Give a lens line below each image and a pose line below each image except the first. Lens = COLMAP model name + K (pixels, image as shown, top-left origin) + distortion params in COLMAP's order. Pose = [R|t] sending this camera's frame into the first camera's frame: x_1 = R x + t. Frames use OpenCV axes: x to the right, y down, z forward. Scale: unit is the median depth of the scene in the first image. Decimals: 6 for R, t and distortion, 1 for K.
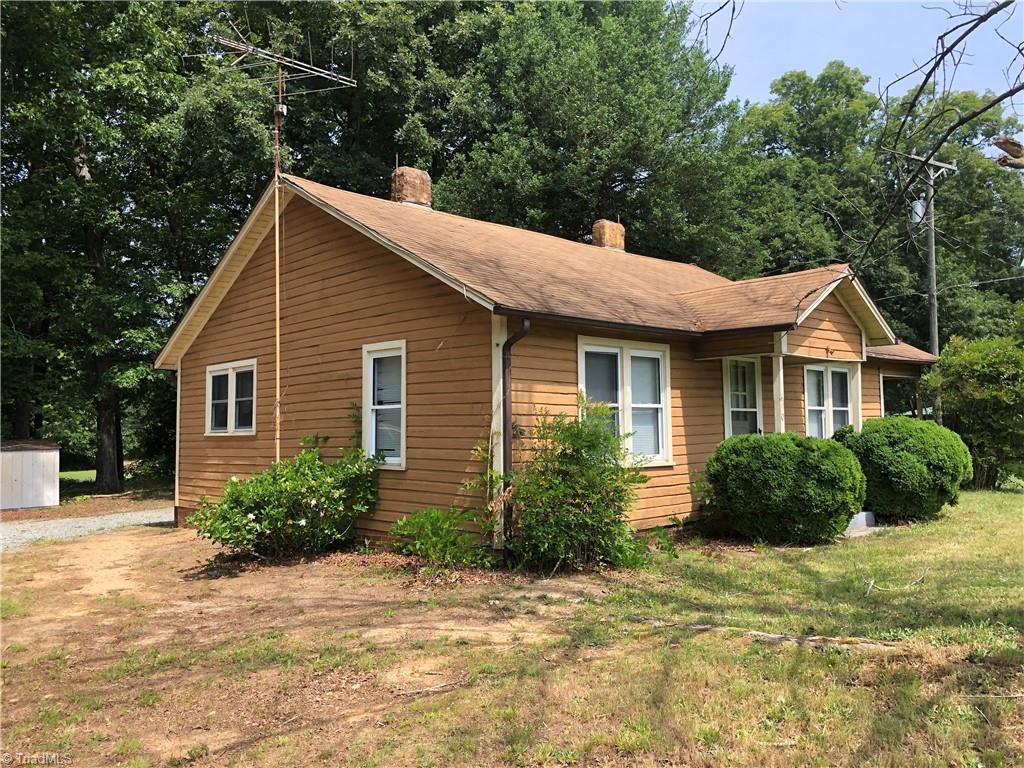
lens RADIAL K [[836.3, 0, 511.3], [0, 836.3, 380.3], [0, 0, 1]] dist [0.008195, 0.004846]
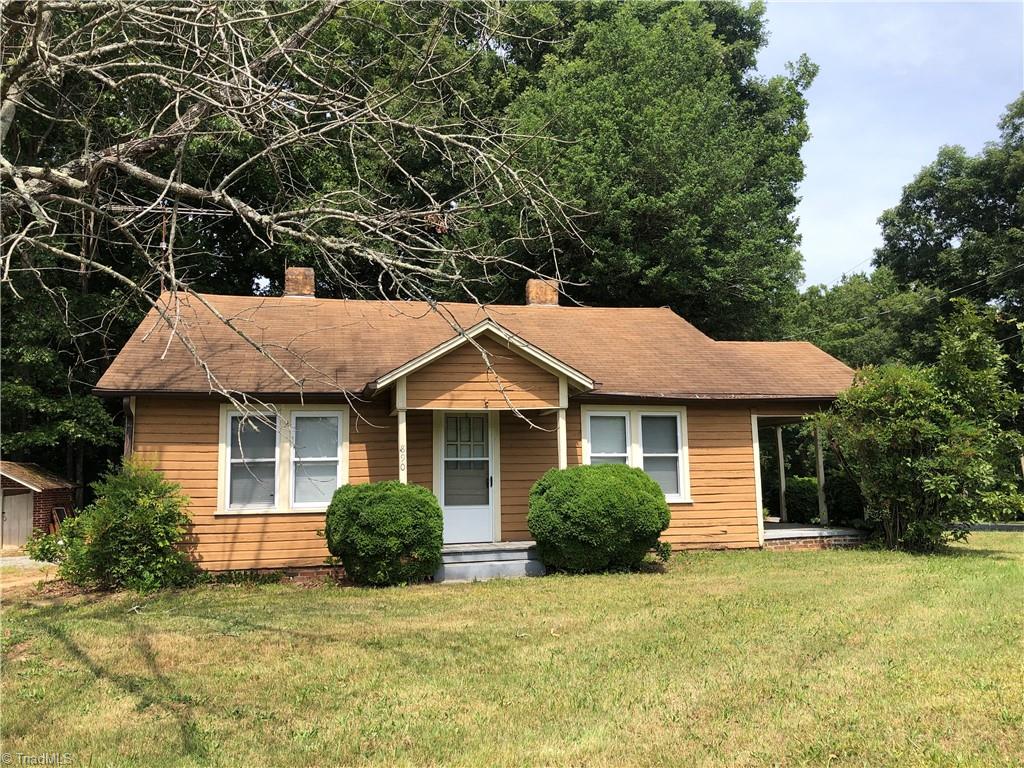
lens RADIAL K [[836.3, 0, 508.9], [0, 836.3, 384.5], [0, 0, 1]] dist [0.008195, 0.004846]
pose [[0.862584, -0.066290, -0.501553, 0.932005], [0.038114, 0.997076, -0.066234, 0.013470], [0.504477, 0.038017, 0.862588, 0.130541]]
